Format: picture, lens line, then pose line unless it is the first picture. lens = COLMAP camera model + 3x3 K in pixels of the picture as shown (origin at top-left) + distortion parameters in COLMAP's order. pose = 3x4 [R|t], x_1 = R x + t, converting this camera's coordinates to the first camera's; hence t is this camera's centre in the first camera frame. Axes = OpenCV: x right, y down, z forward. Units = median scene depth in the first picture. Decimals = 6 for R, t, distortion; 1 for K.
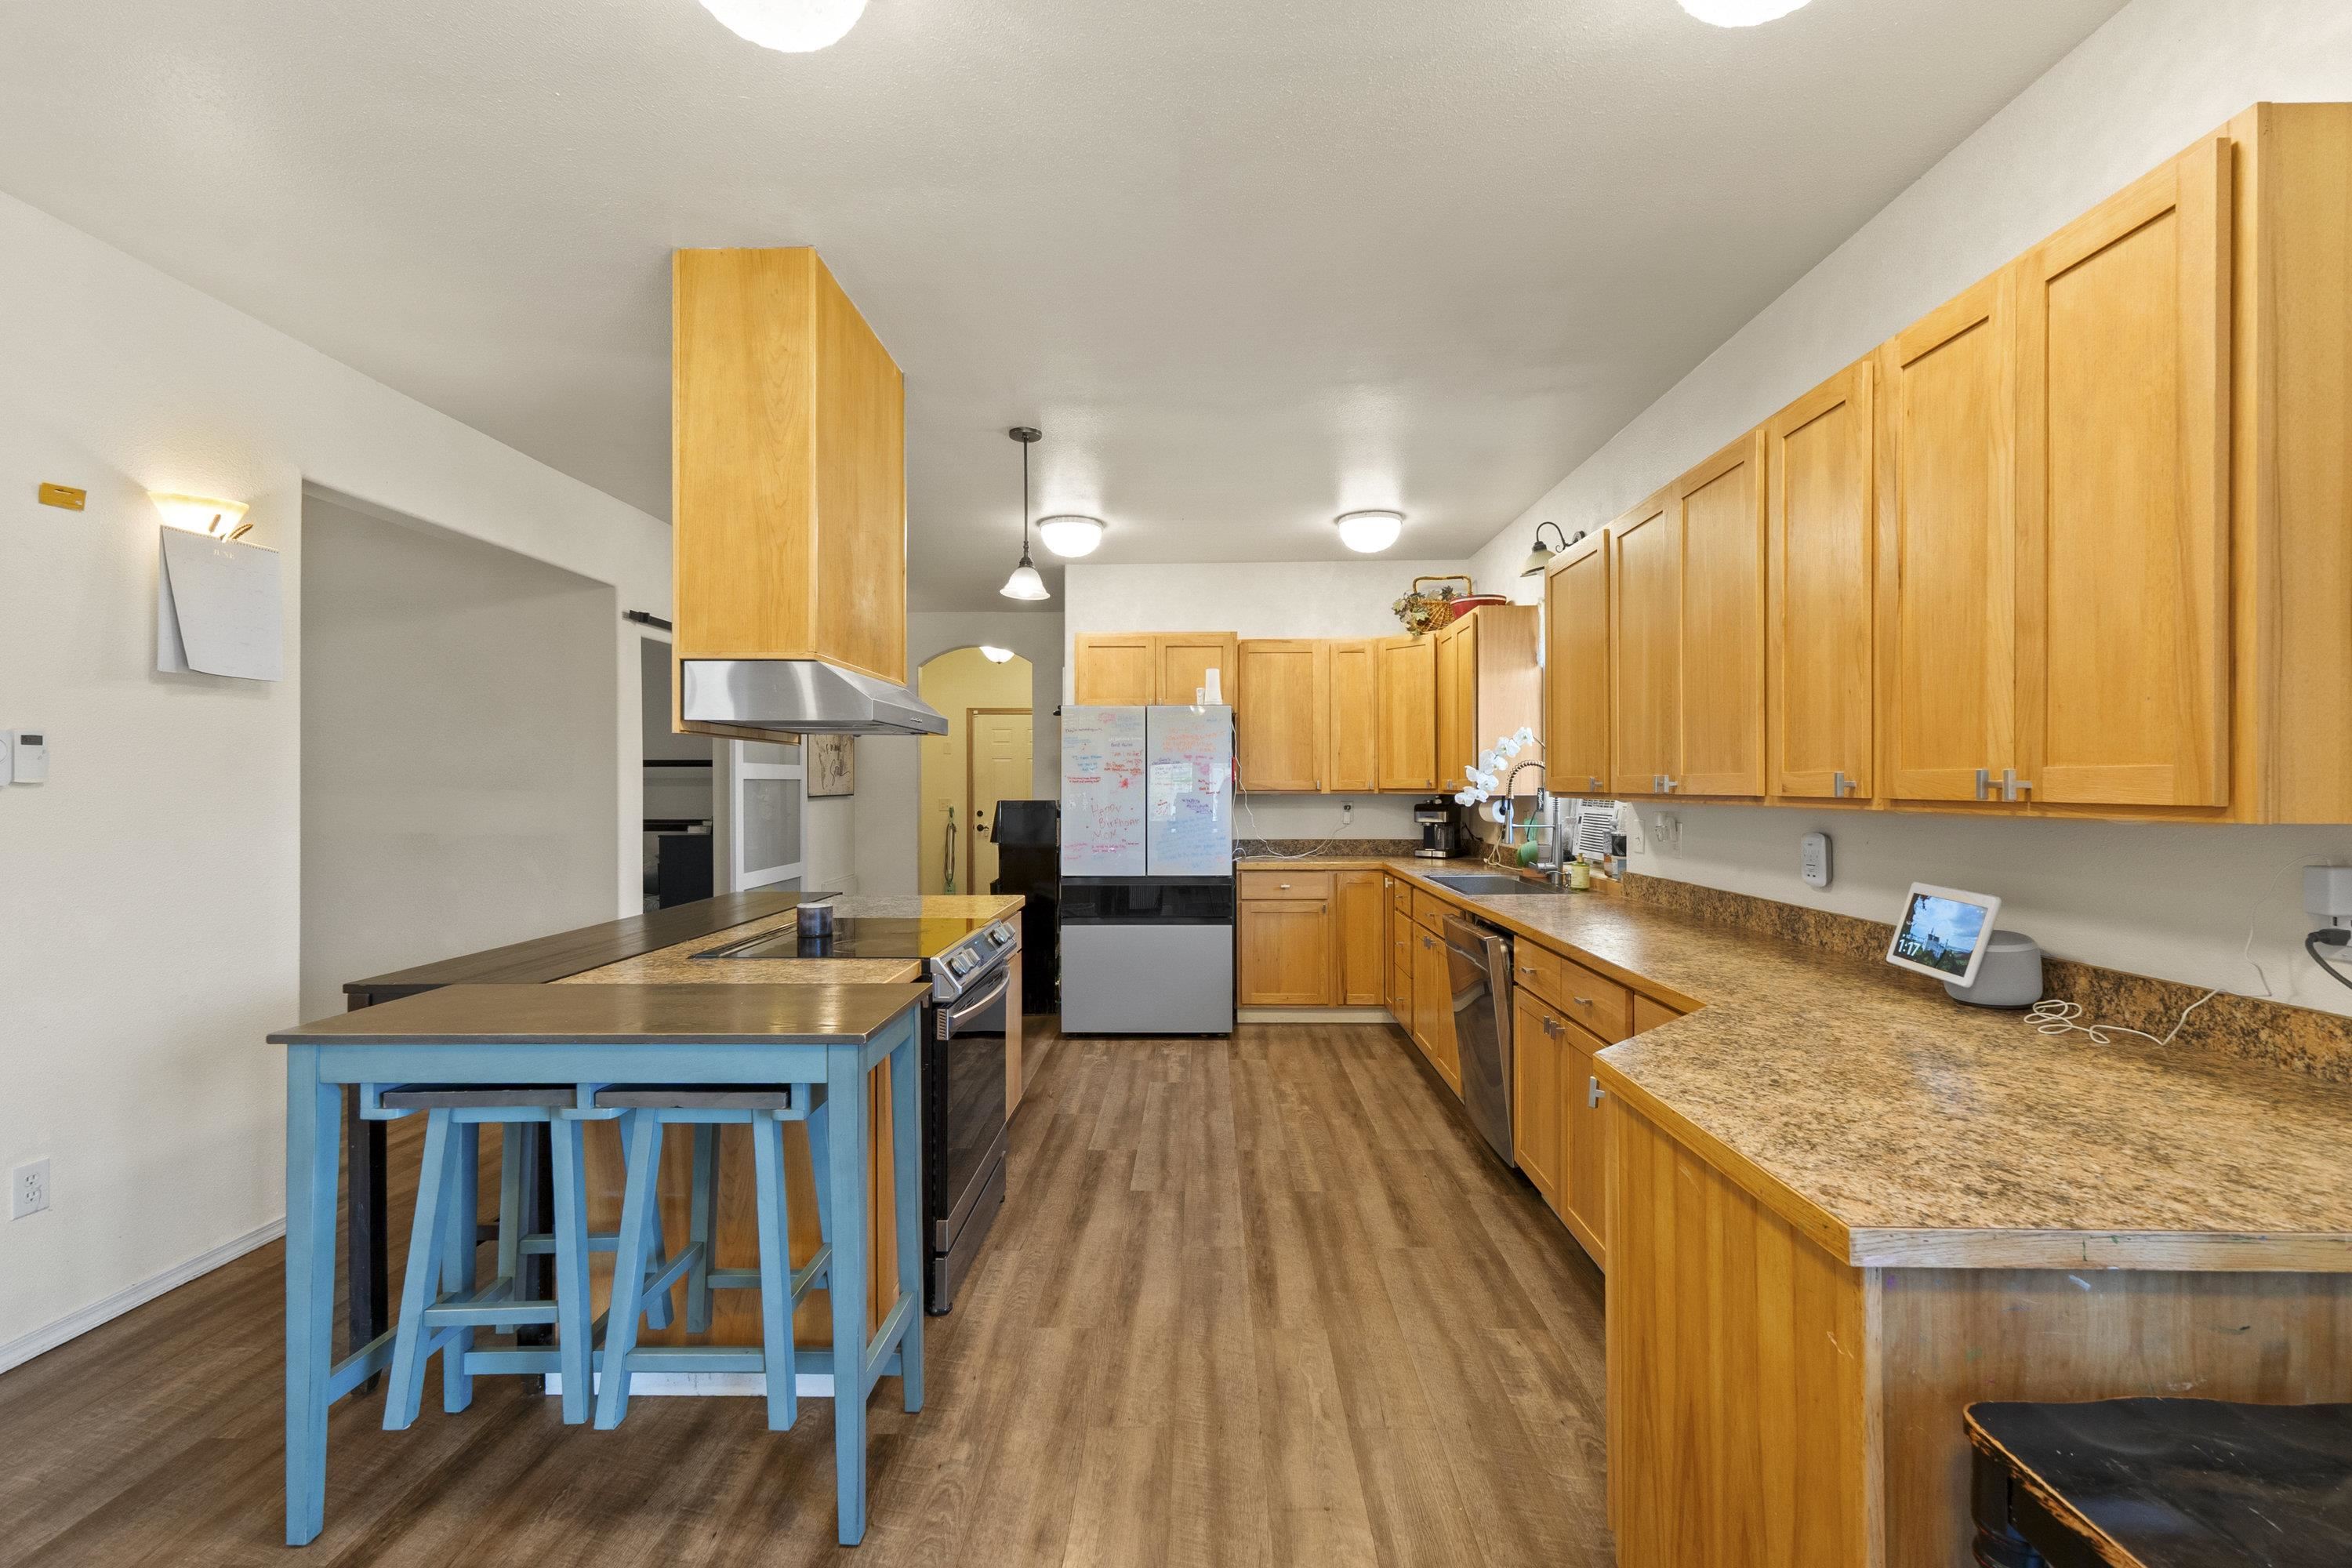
lens RADIAL K [[993.1, 0, 1193.2], [0, 993.1, 786.6], [0, 0, 1]] dist [0.001907, 0.000547]
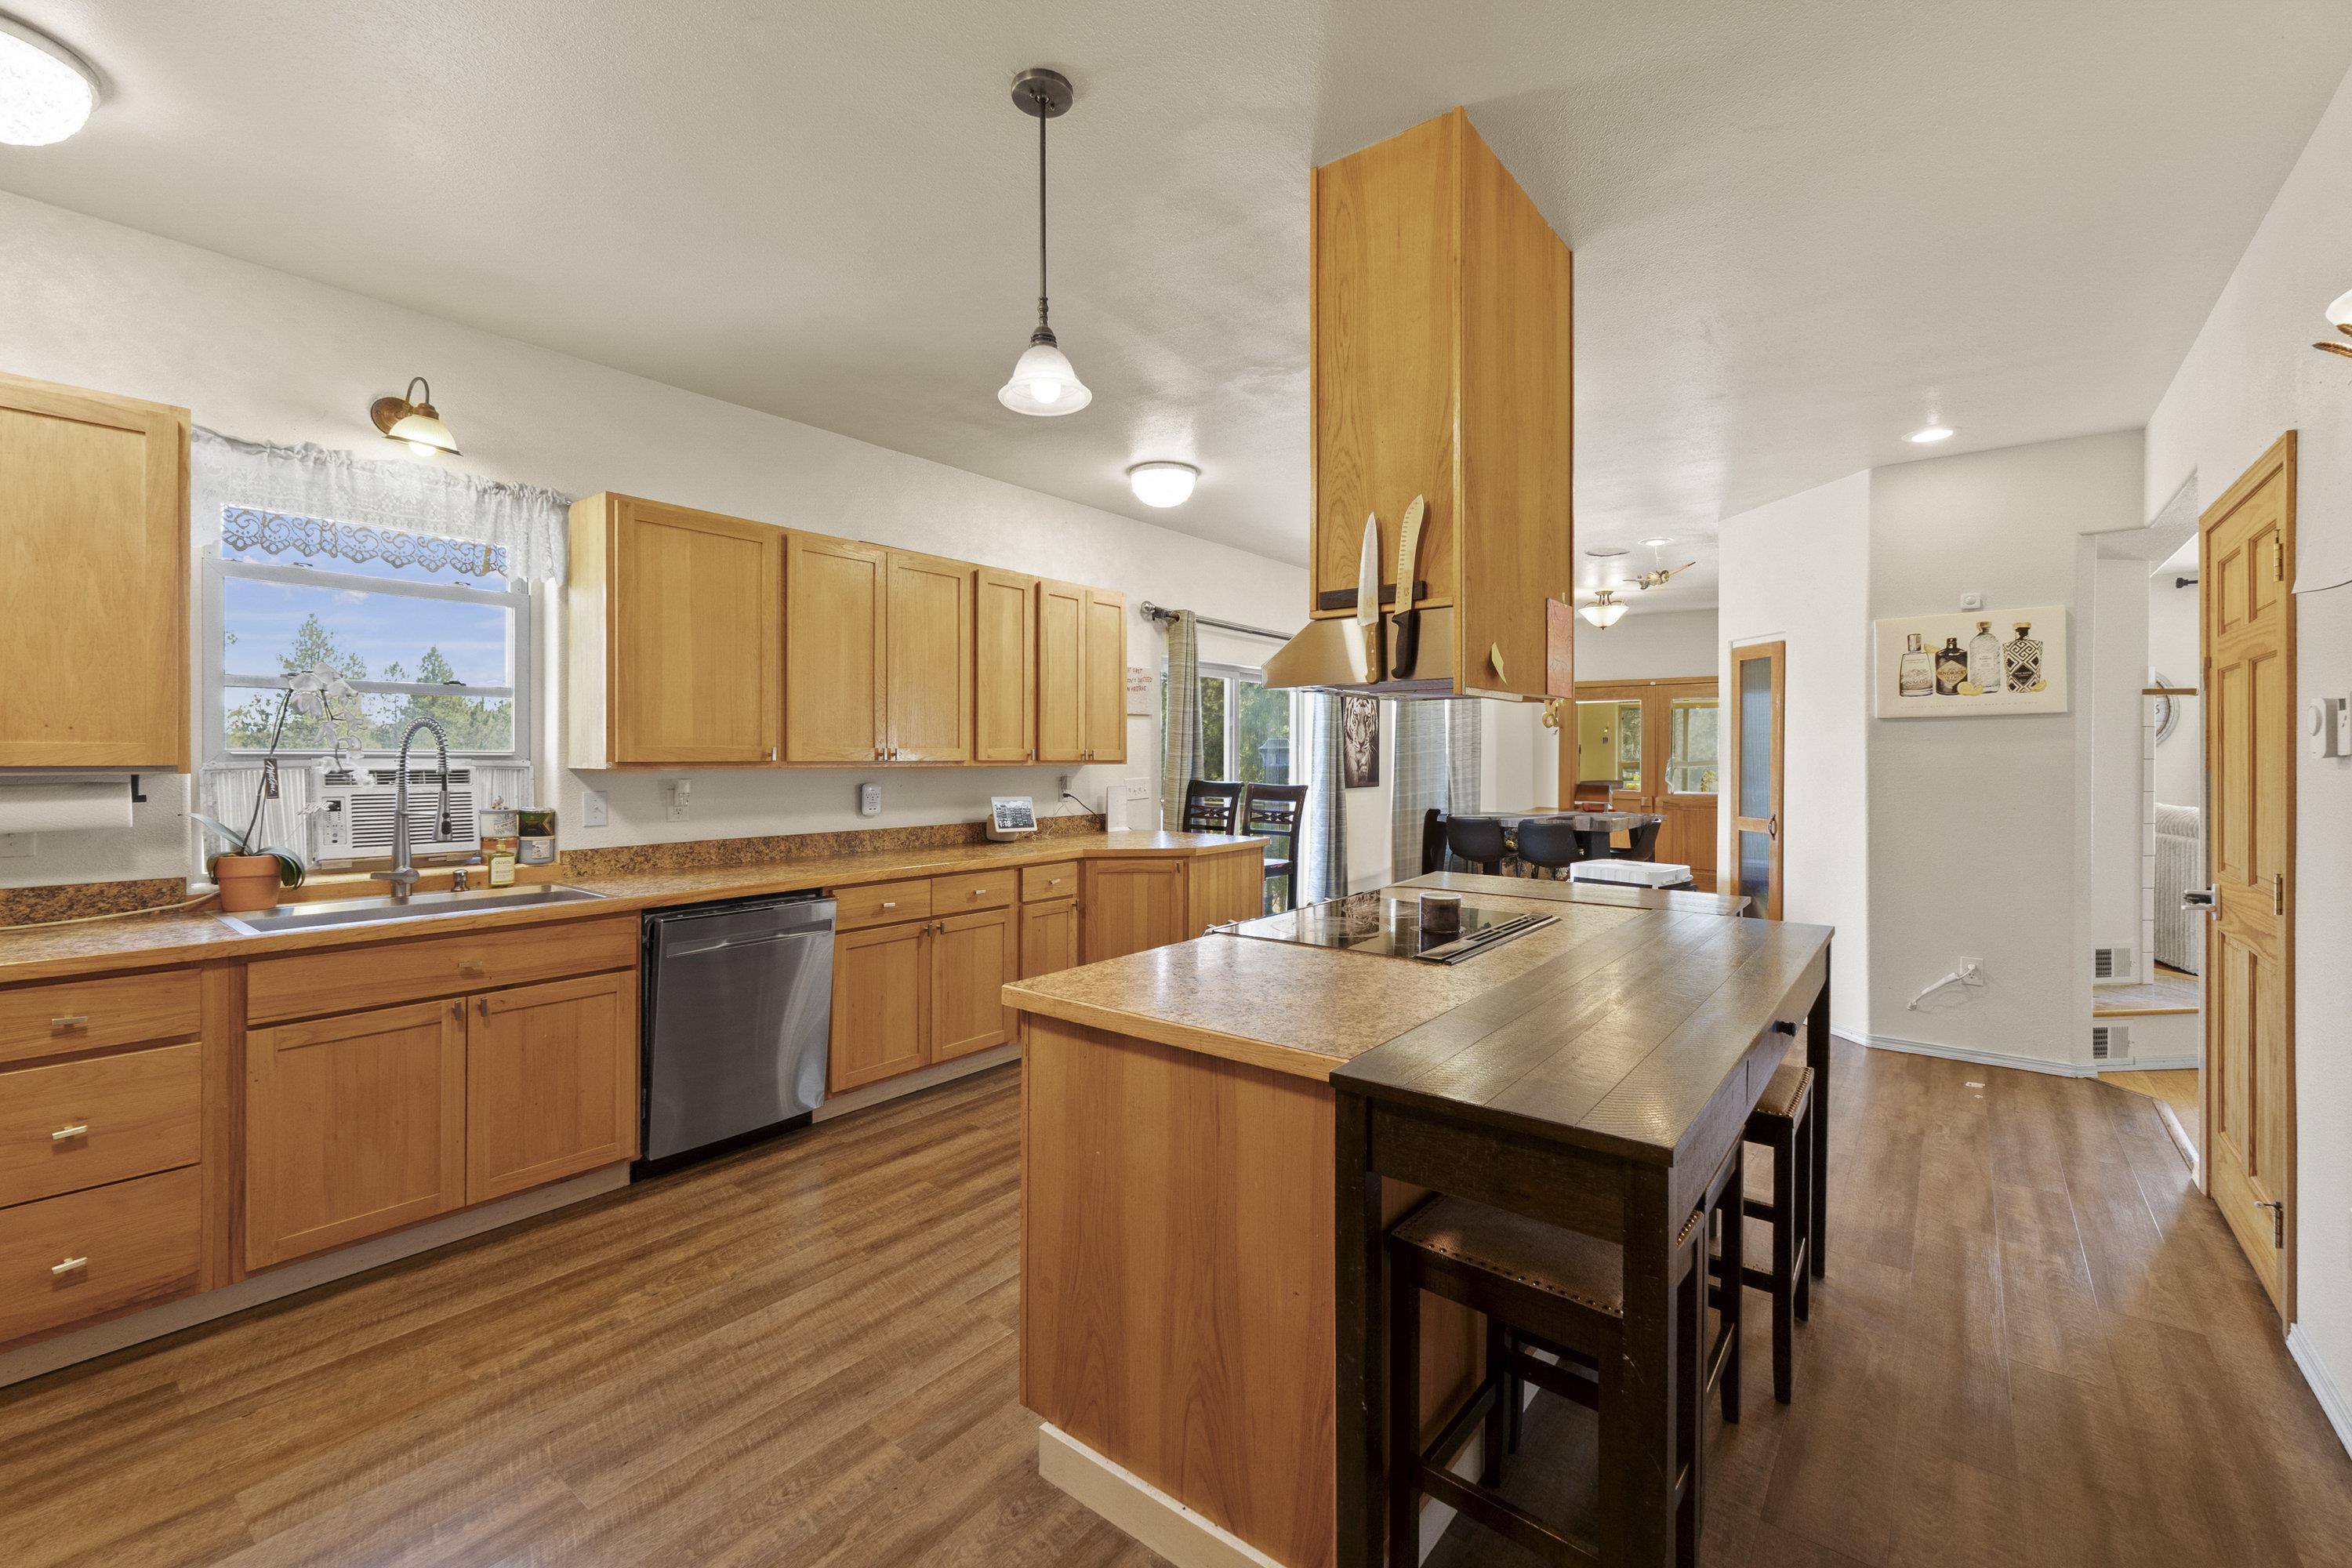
lens RADIAL K [[999.3, 0, 1176.8], [0, 999.3, 761.7], [0, 0, 1]] dist [0.000964, -0.000214]
pose [[-0.790120, -0.005218, 0.612930, -0.819090], [-0.000706, 0.999971, 0.007603, -0.003046], [-0.612952, 0.005574, -0.790101, 2.037531]]
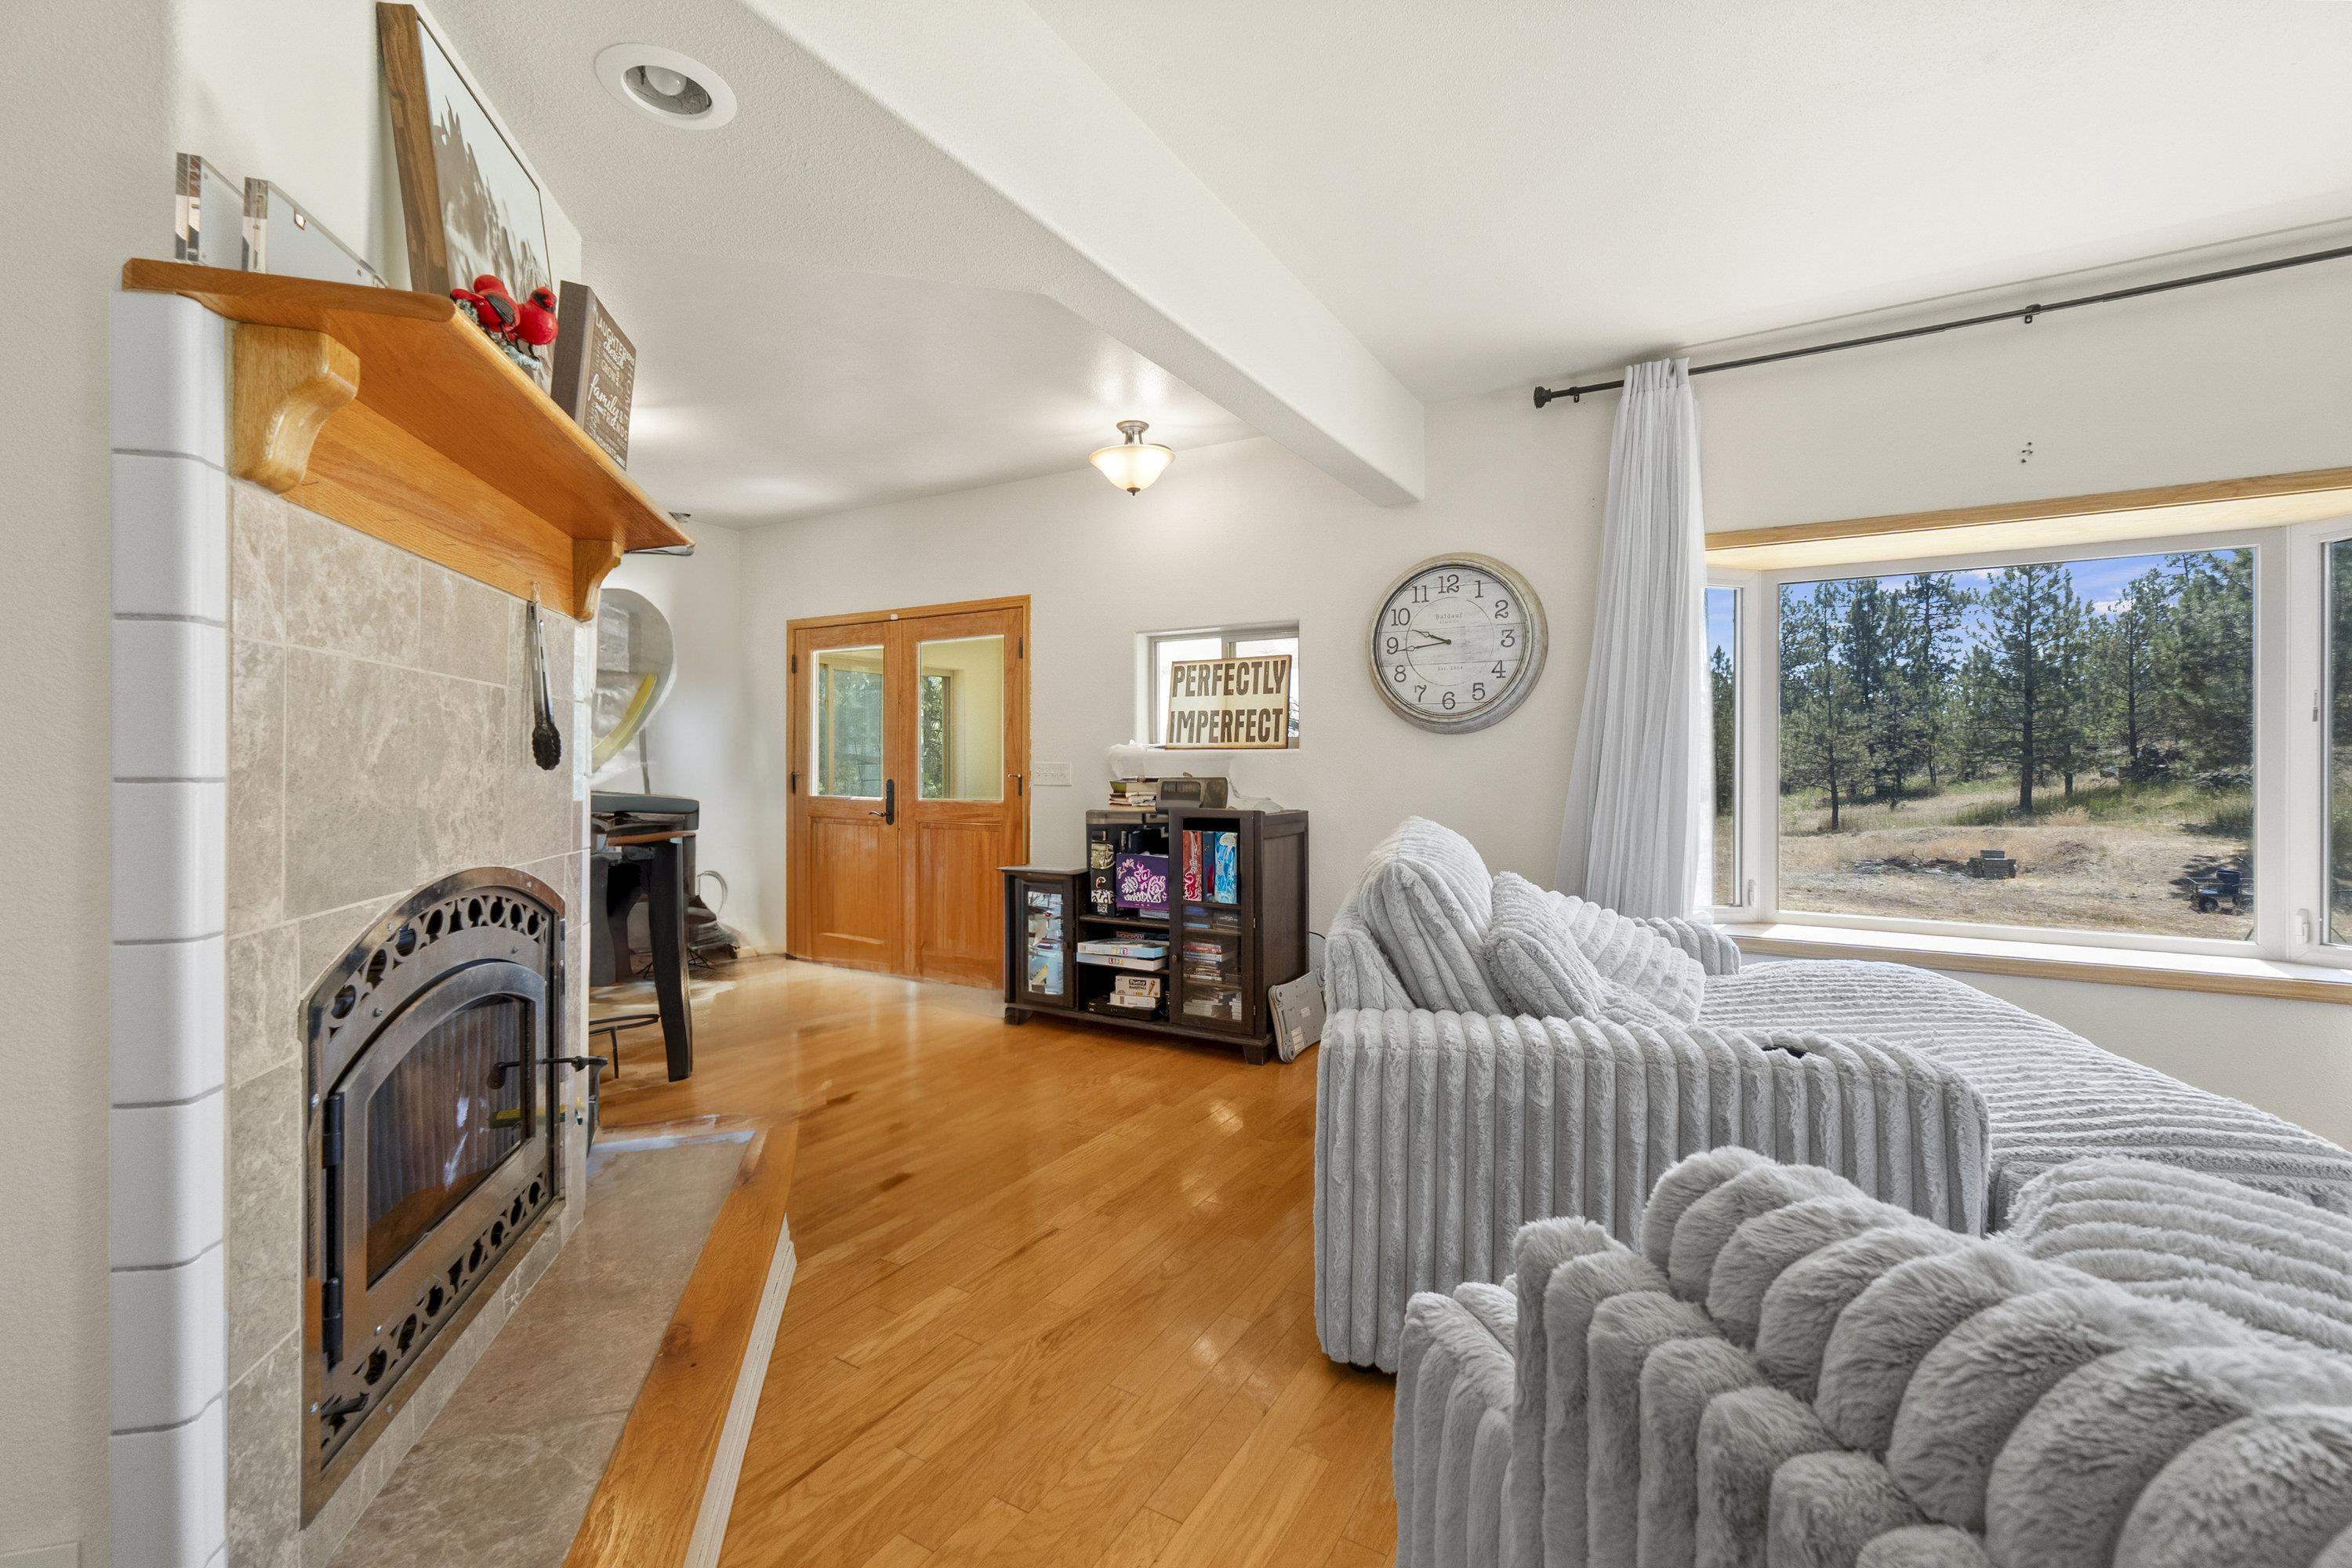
lens RADIAL K [[999.3, 0, 1176.8], [0, 999.3, 761.7], [0, 0, 1]] dist [0.000964, -0.000214]
pose [[-0.862786, -0.000921, 0.505568, -1.595739], [-0.002477, 0.999994, -0.002406, 0.056317], [-0.505562, -0.003328, -0.862784, -0.352453]]
